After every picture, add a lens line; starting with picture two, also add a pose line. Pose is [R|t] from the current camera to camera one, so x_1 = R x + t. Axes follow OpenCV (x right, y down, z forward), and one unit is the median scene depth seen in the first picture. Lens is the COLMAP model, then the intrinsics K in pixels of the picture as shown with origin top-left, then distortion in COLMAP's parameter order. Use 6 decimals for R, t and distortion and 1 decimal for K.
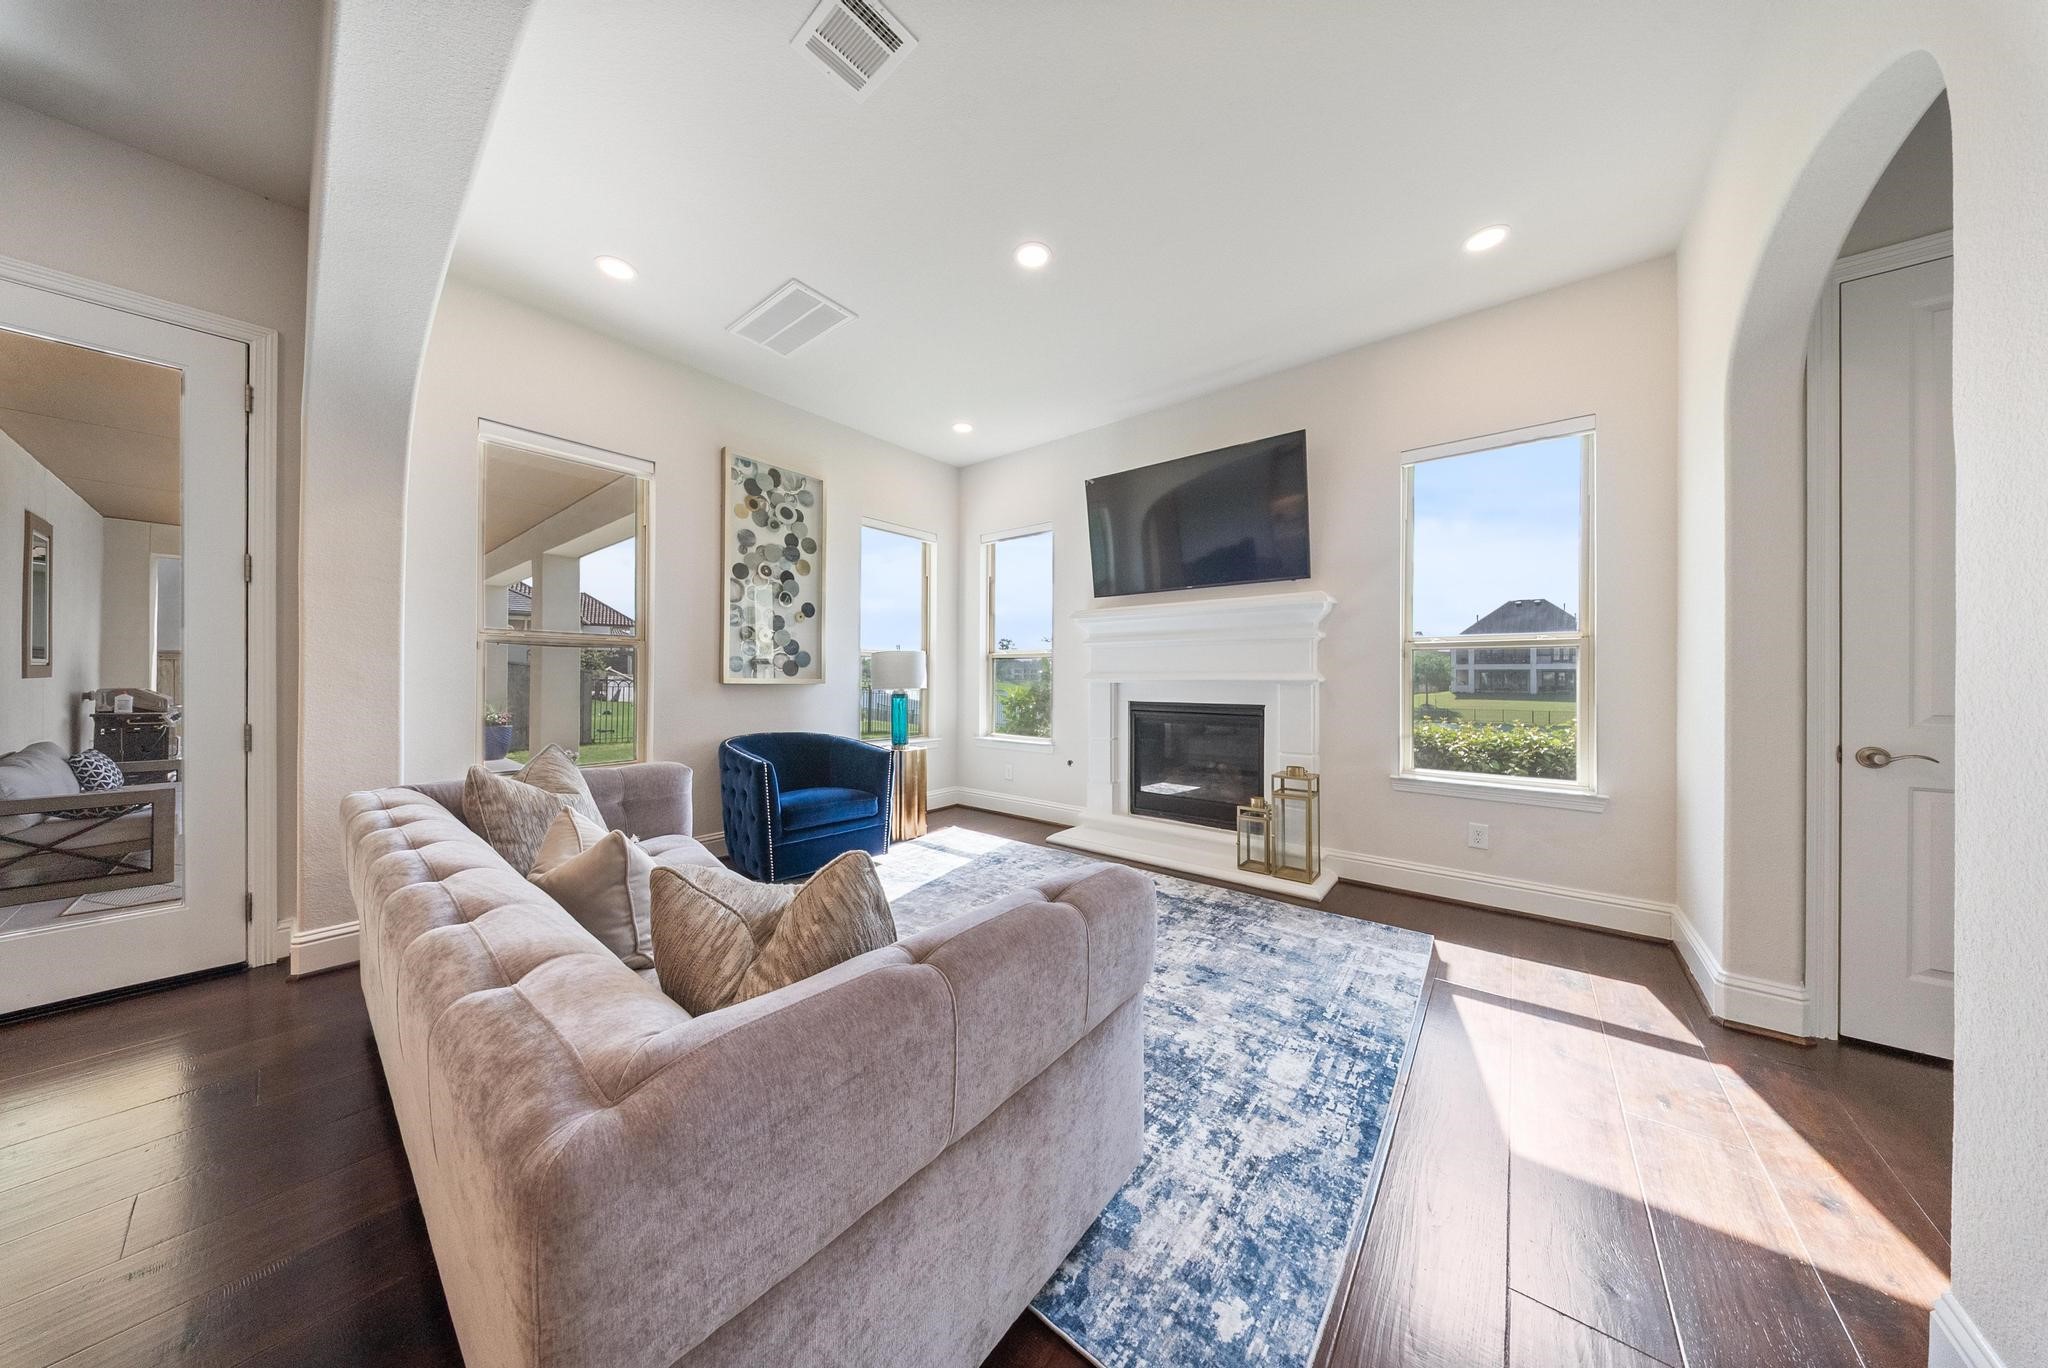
lens RADIAL K [[612.5, 0, 1024.0], [0, 612.5, 684.0], [0, 0, 1]] dist [-0.005654, -0.000060]
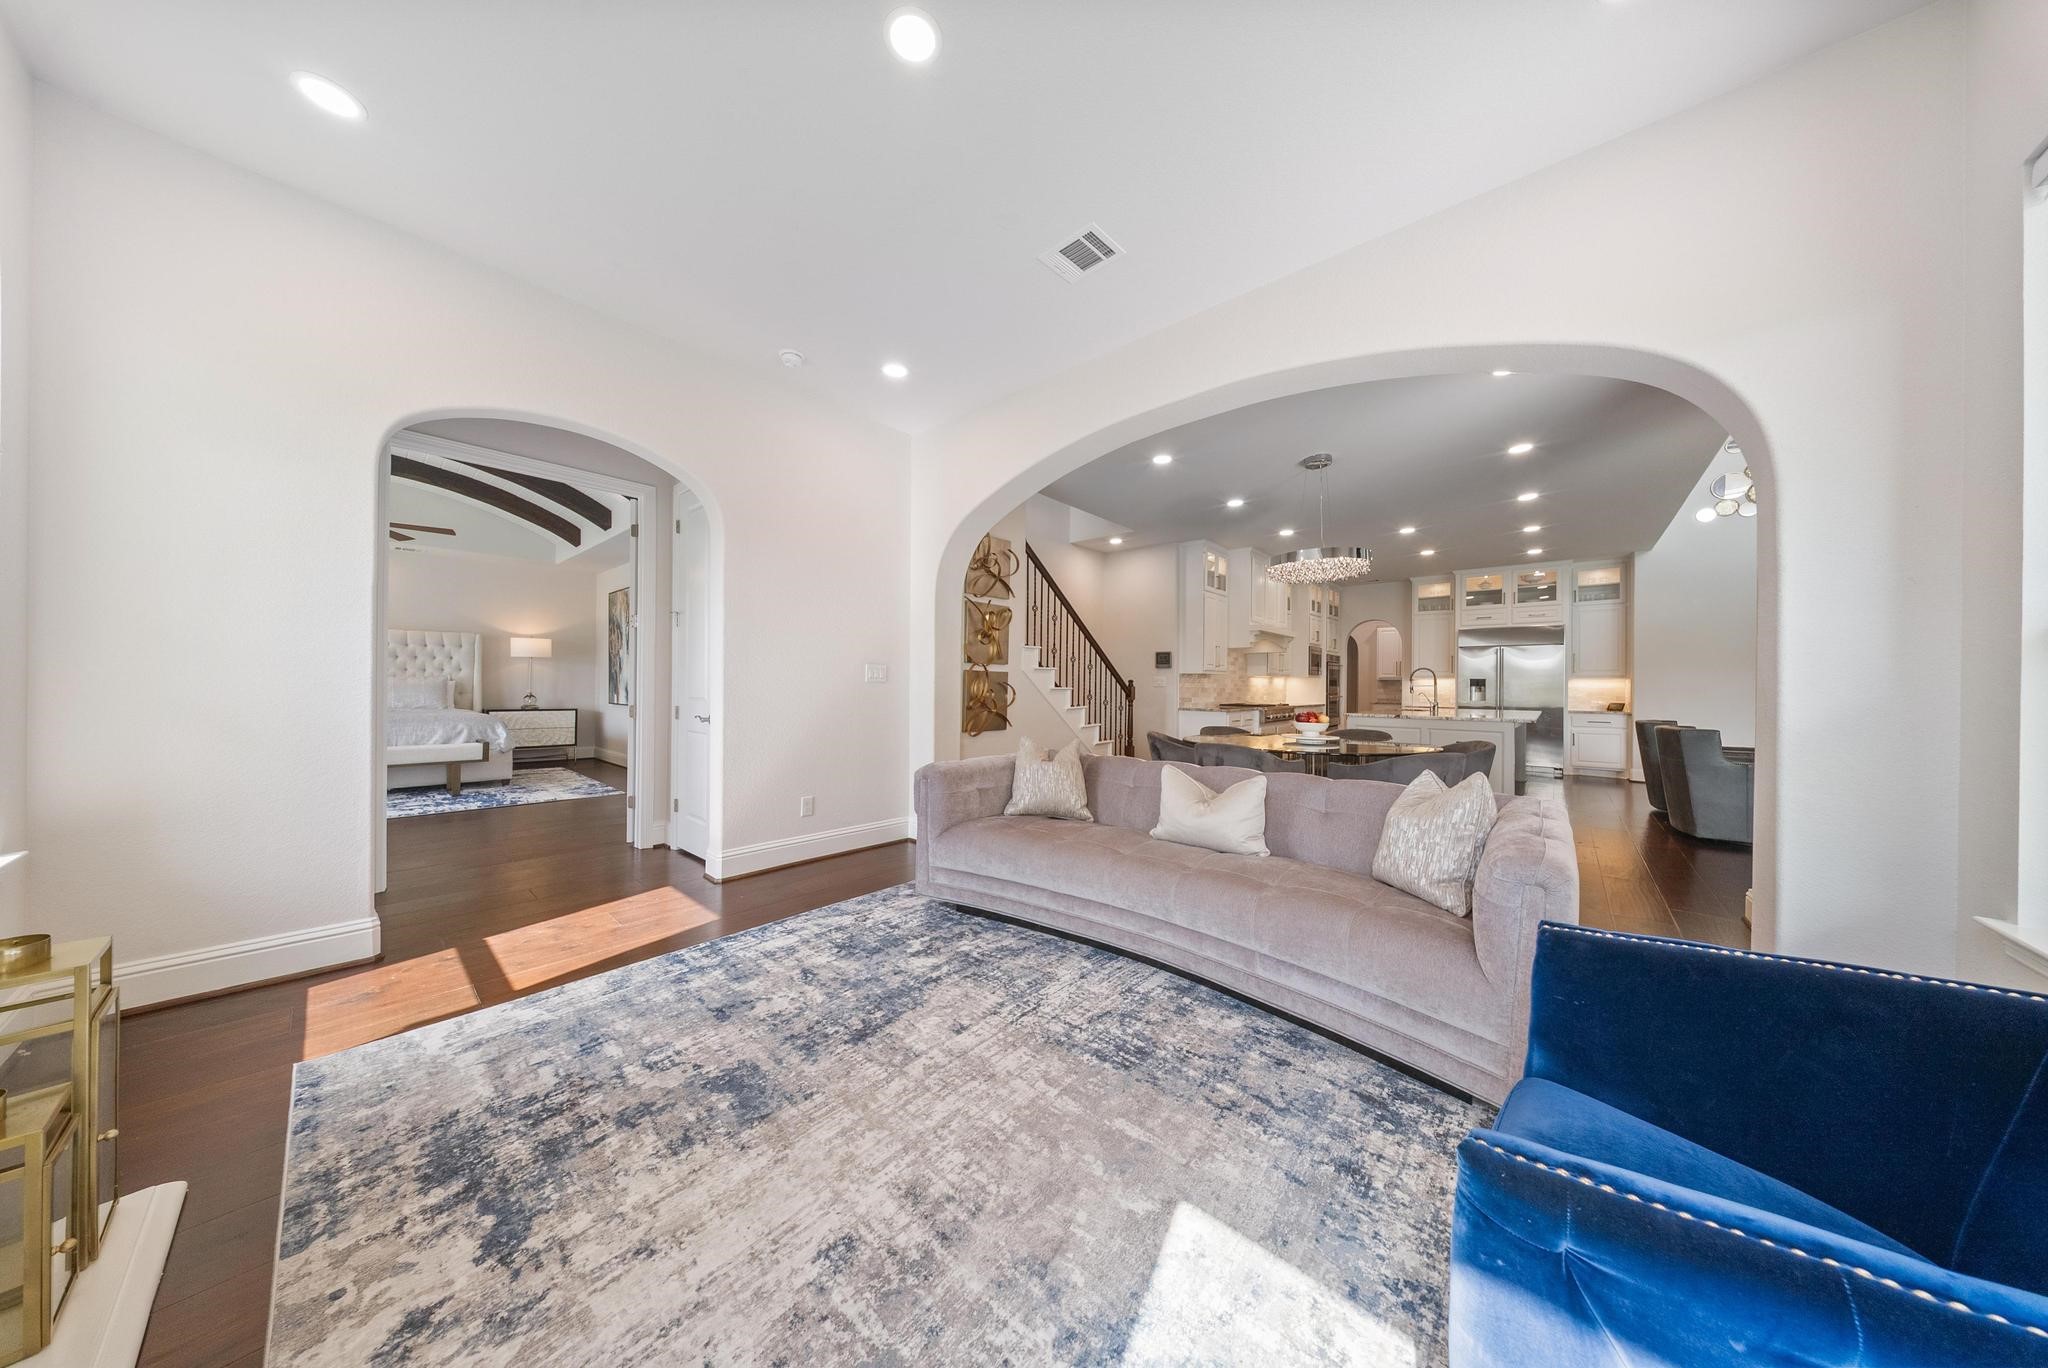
lens RADIAL K [[612.5, 0, 1024.0], [0, 612.5, 684.0], [0, 0, 1]] dist [-0.005654, -0.000060]
pose [[-0.999482, -0.013144, 0.029360, -0.146413], [-0.013076, 0.999911, 0.002527, -0.012874], [-0.029390, 0.002142, -0.999566, 1.781738]]
